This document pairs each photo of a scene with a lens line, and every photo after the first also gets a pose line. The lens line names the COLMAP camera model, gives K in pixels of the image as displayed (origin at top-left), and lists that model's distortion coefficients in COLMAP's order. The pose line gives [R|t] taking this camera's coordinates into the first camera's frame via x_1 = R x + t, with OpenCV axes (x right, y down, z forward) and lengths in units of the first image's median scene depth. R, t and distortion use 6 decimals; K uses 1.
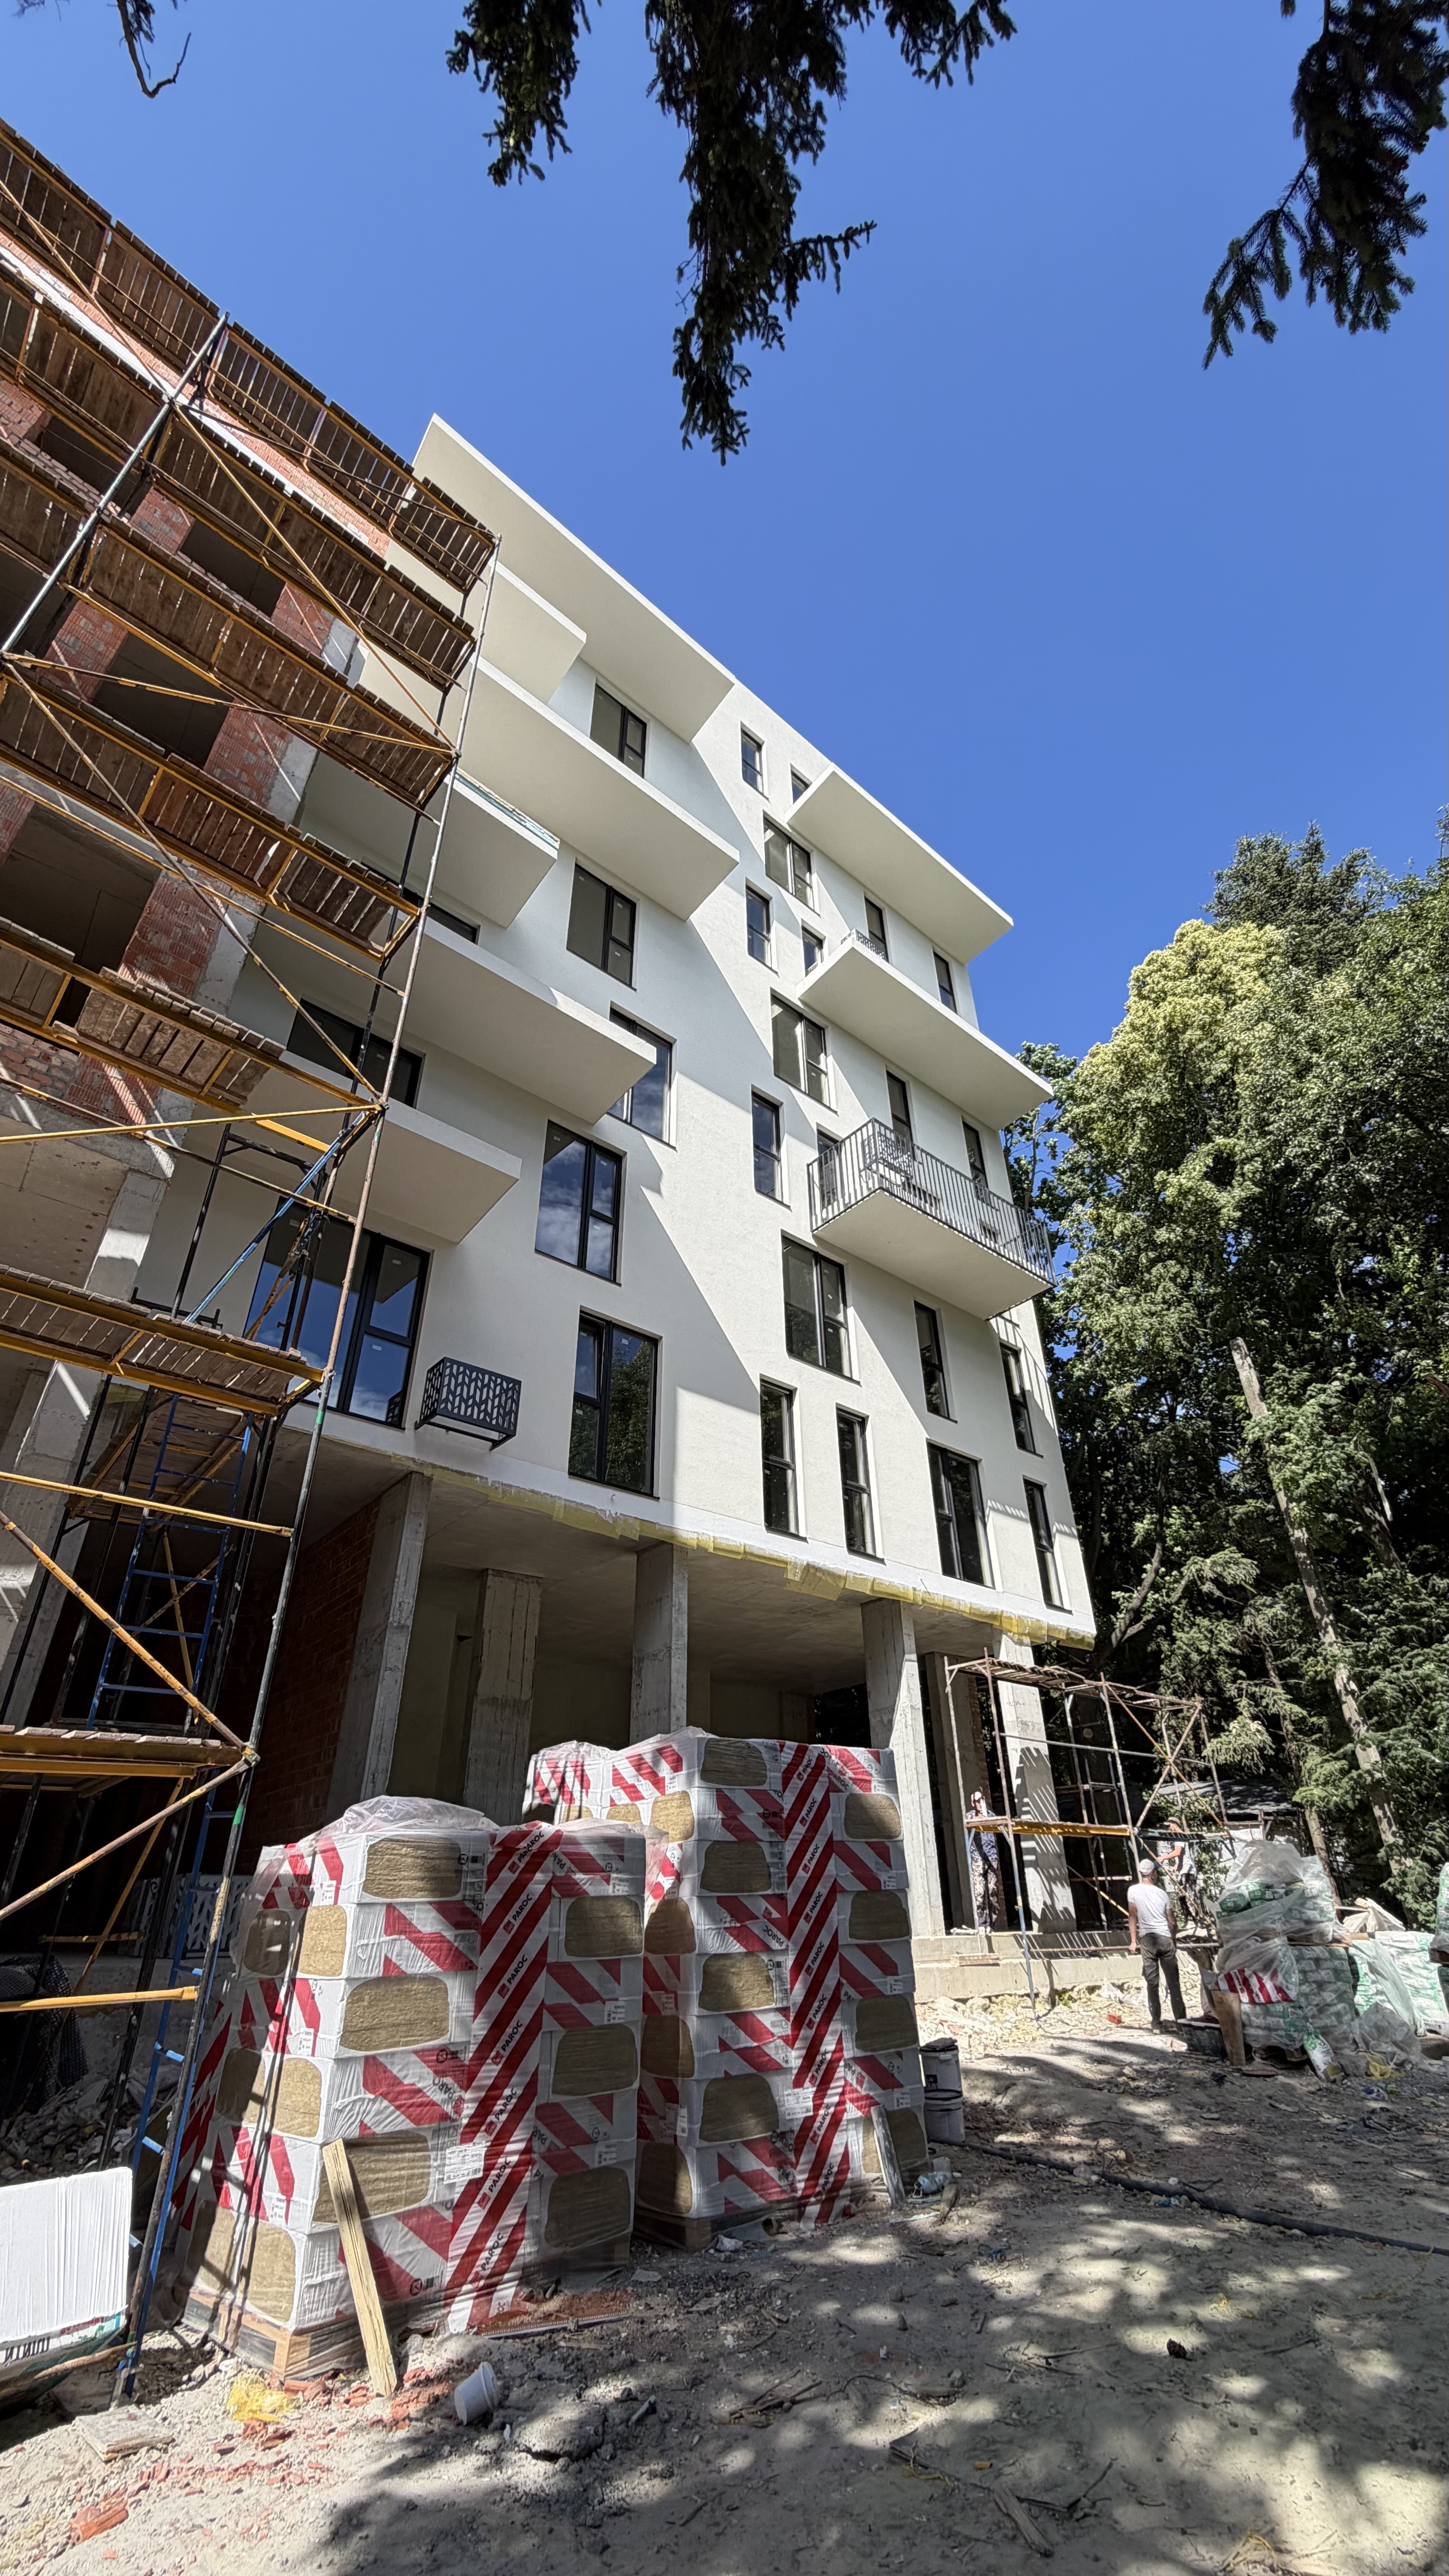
lens RADIAL K [[1030.0, 0, 727.4], [0, 1030.0, 1281.9], [0, 0, 1]] dist [-0.000615, 0.000357]
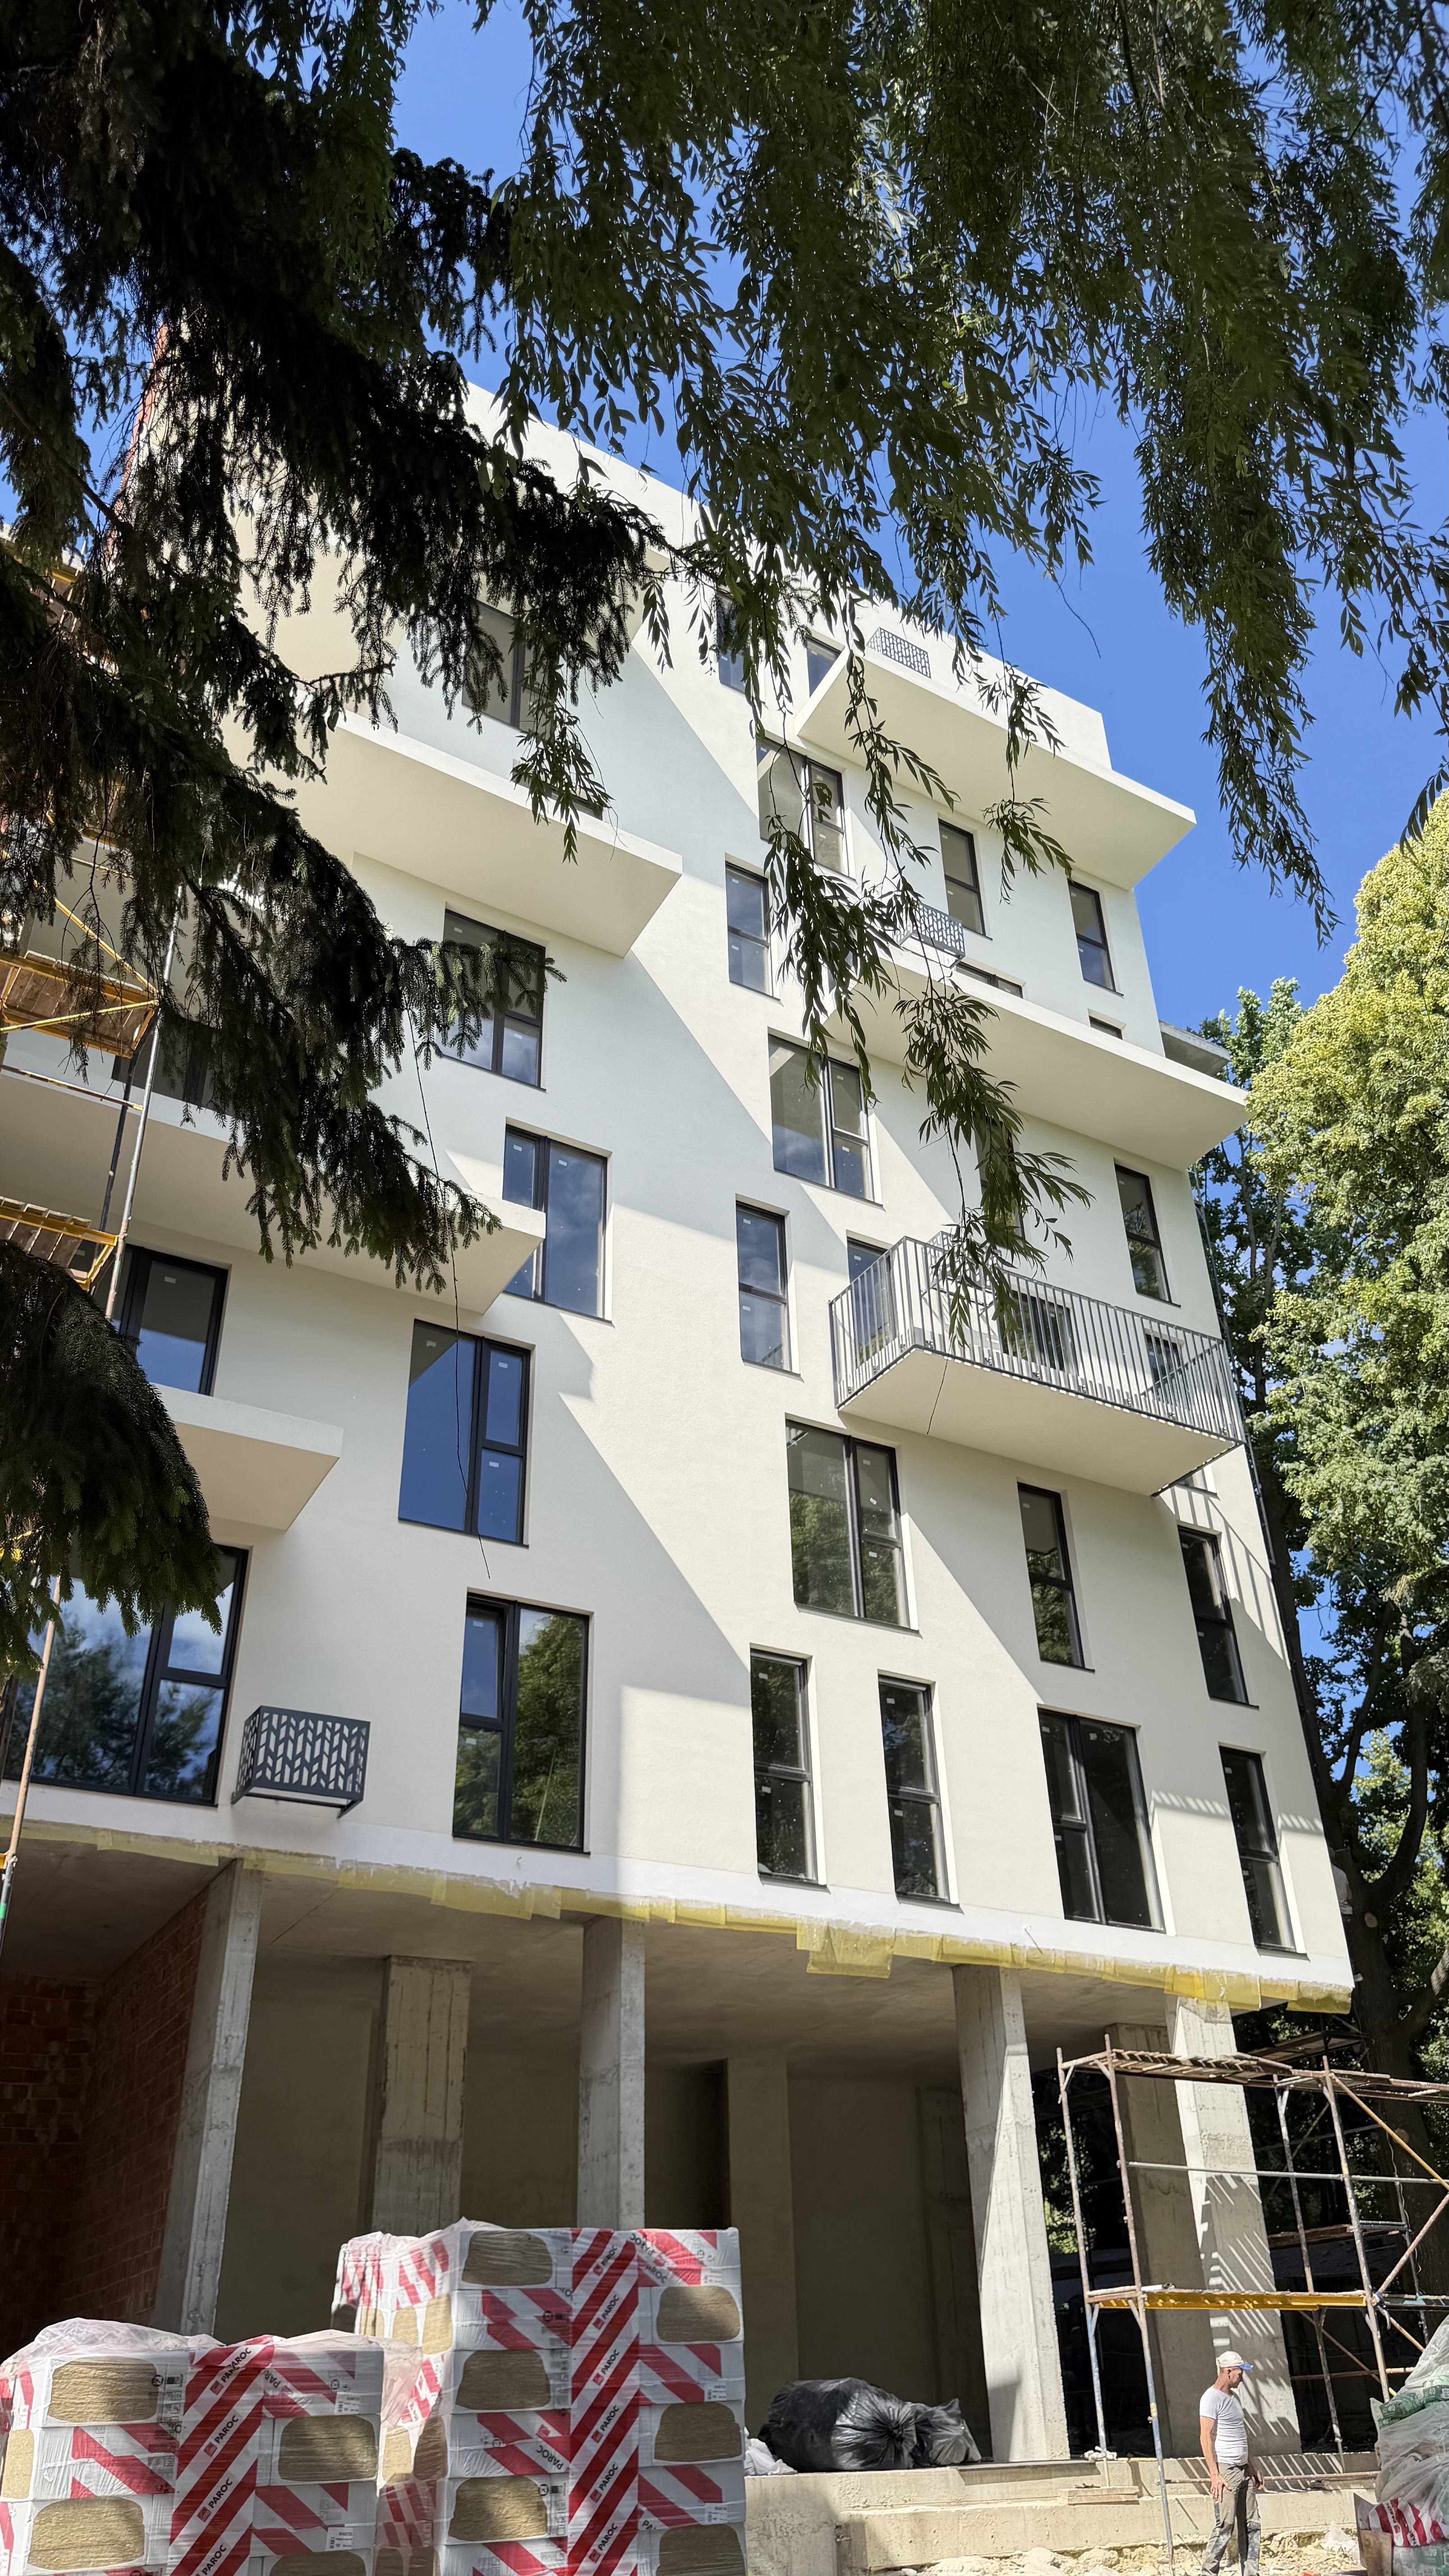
lens RADIAL K [[1828.9, 0, 724.5], [0, 1828.9, 1288.0], [0, 0, 1]] dist [0.015969, -0.026894]
pose [[0.985282, -0.103214, -0.136256, 0.242951], [0.101513, 0.994645, -0.019398, -0.150113], [0.137528, 0.005281, 0.990484, -0.256663]]
